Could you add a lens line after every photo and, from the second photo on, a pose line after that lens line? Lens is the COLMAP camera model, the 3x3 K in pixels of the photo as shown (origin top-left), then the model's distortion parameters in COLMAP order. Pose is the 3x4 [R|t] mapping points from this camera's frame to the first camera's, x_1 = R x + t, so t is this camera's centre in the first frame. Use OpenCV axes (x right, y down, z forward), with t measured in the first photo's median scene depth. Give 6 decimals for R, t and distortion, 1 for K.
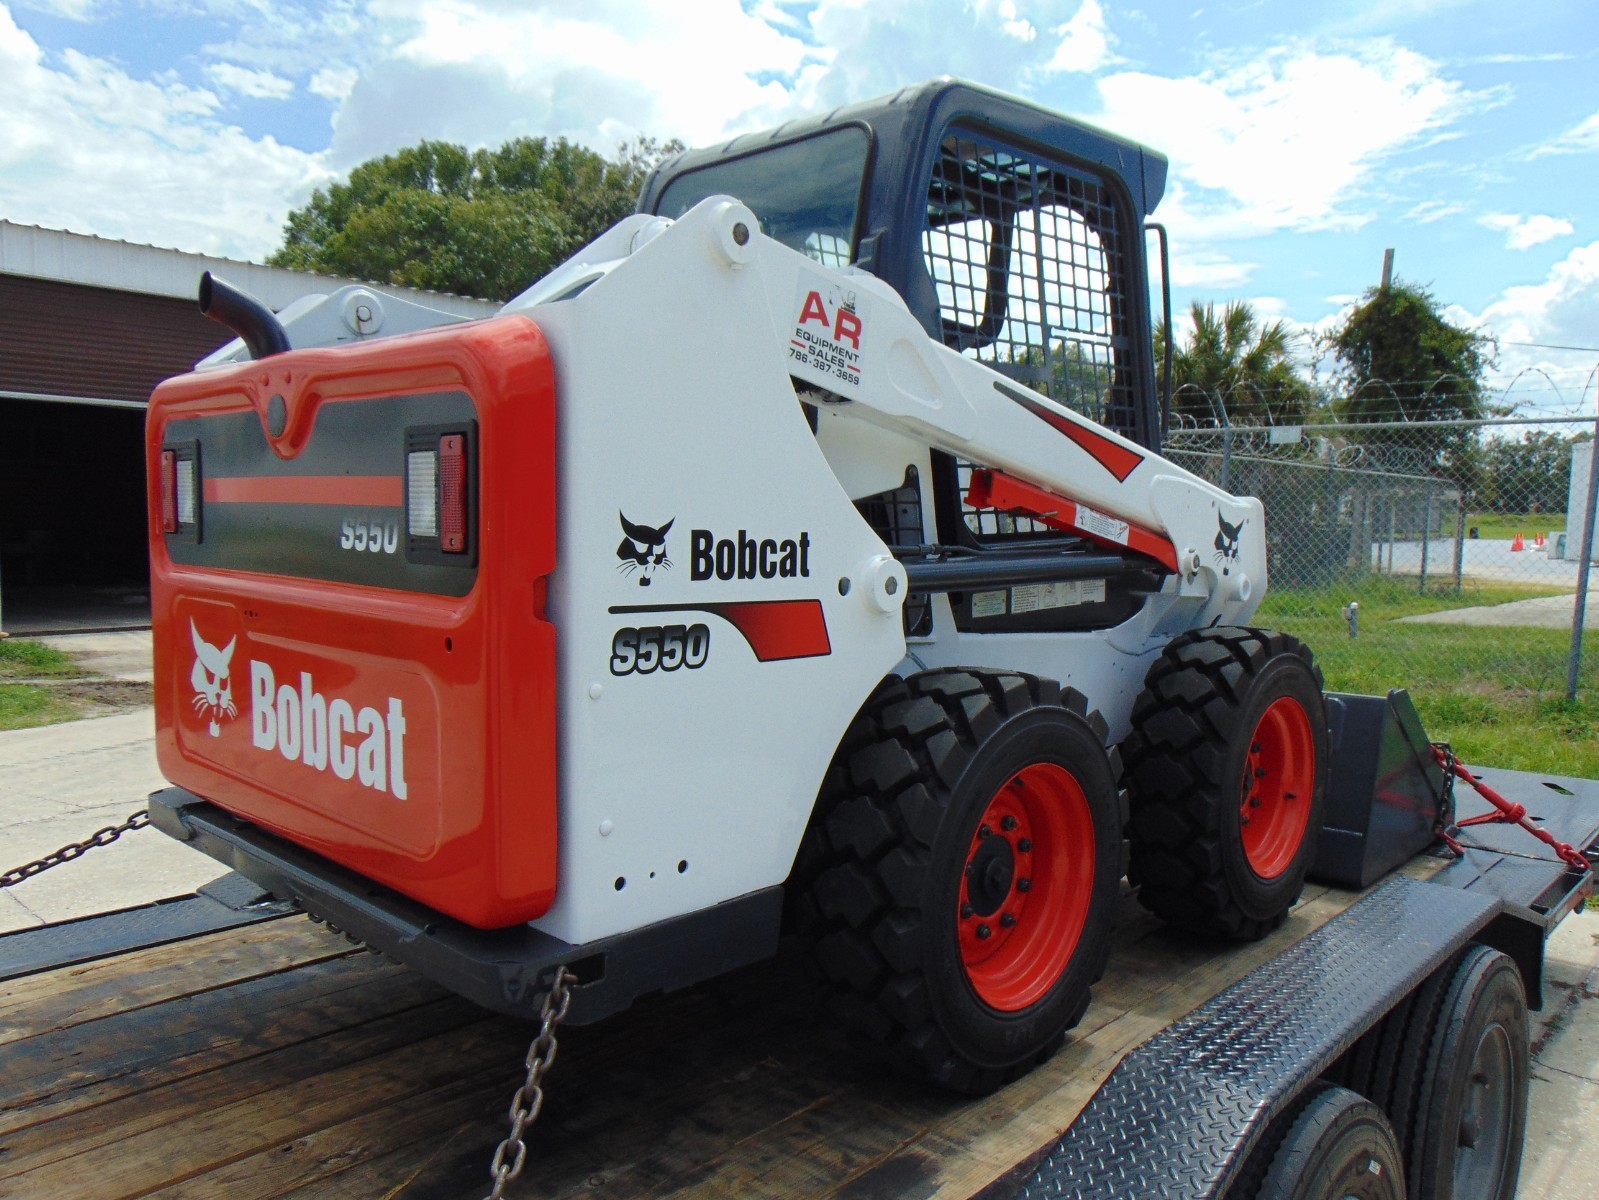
lens RADIAL K [[1183.8, 0, 777.7], [0, 1183.8, 596.3], [0, 0, 1]] dist [0.001726, 0.053062]
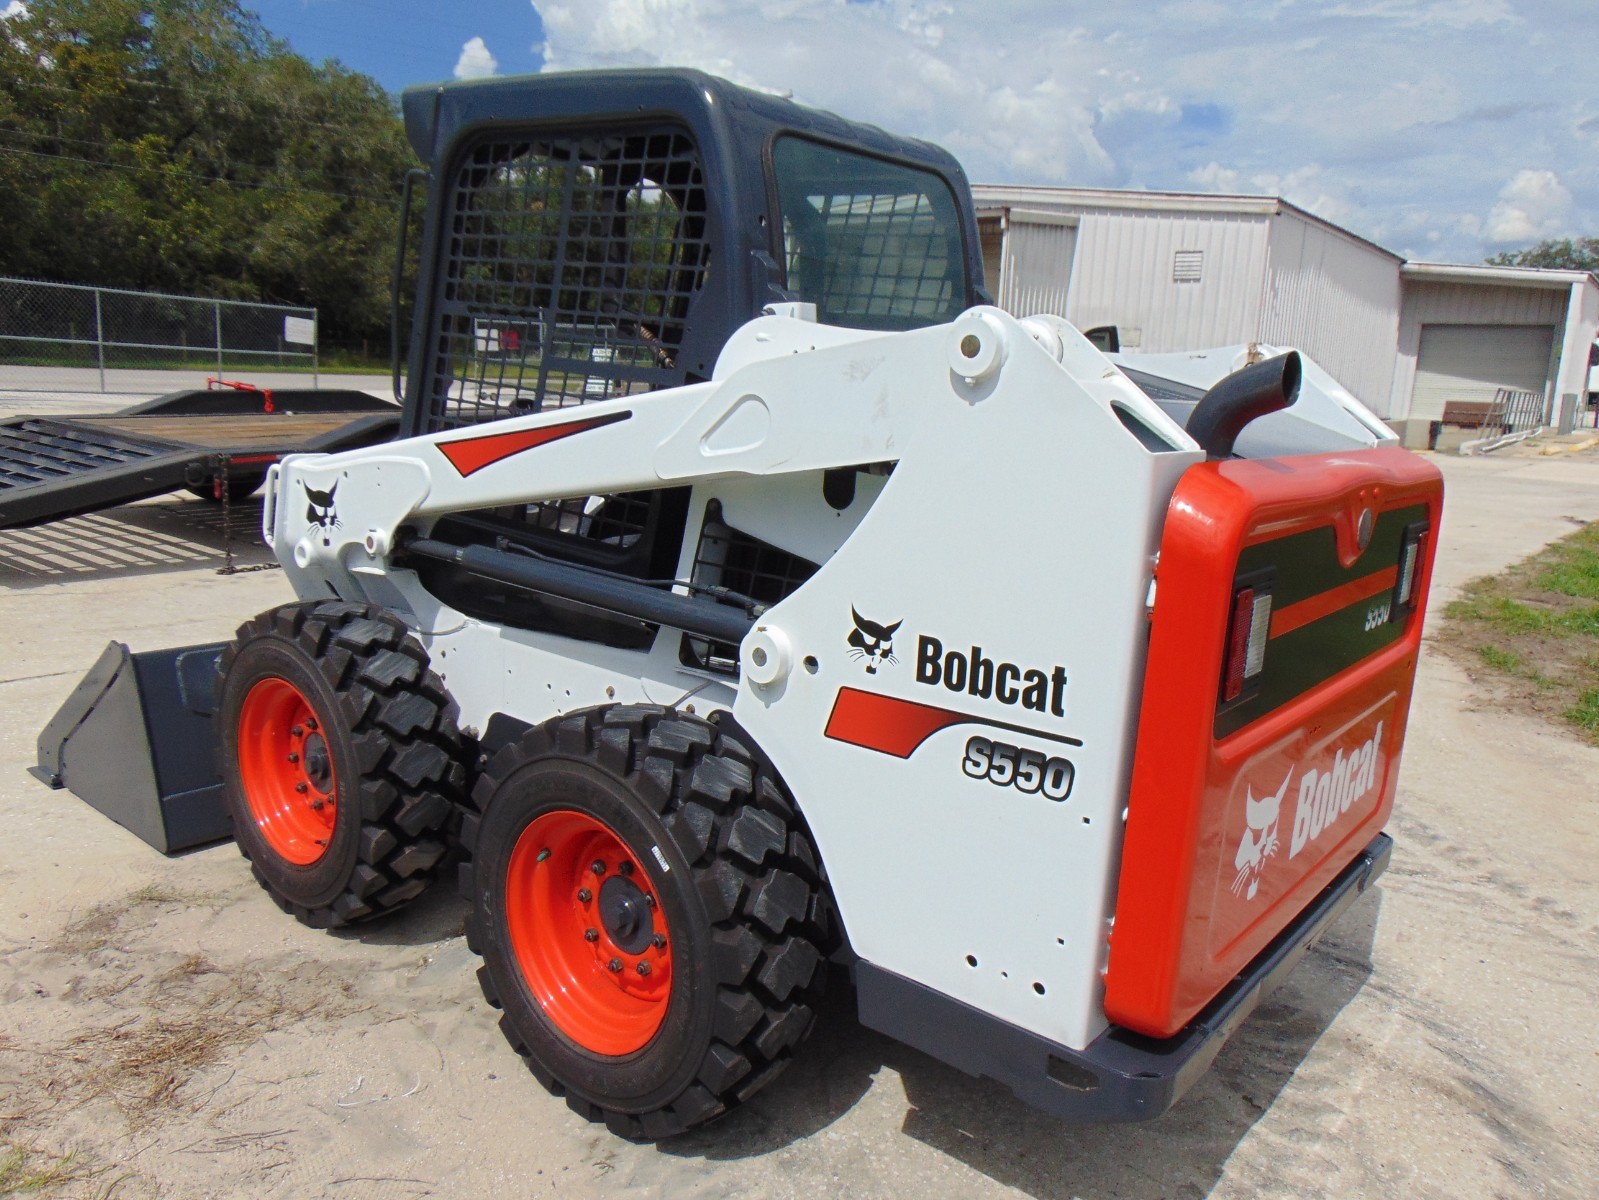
lens RADIAL K [[1183.8, 0, 804.8], [0, 1183.8, 608.2], [0, 0, 1]] dist [0.001726, 0.053062]
pose [[0.114009, 0.199065, -0.973332, 0.859820], [-0.114557, 0.975819, 0.186156, -0.241937], [0.986853, 0.090278, 0.134056, 0.693155]]
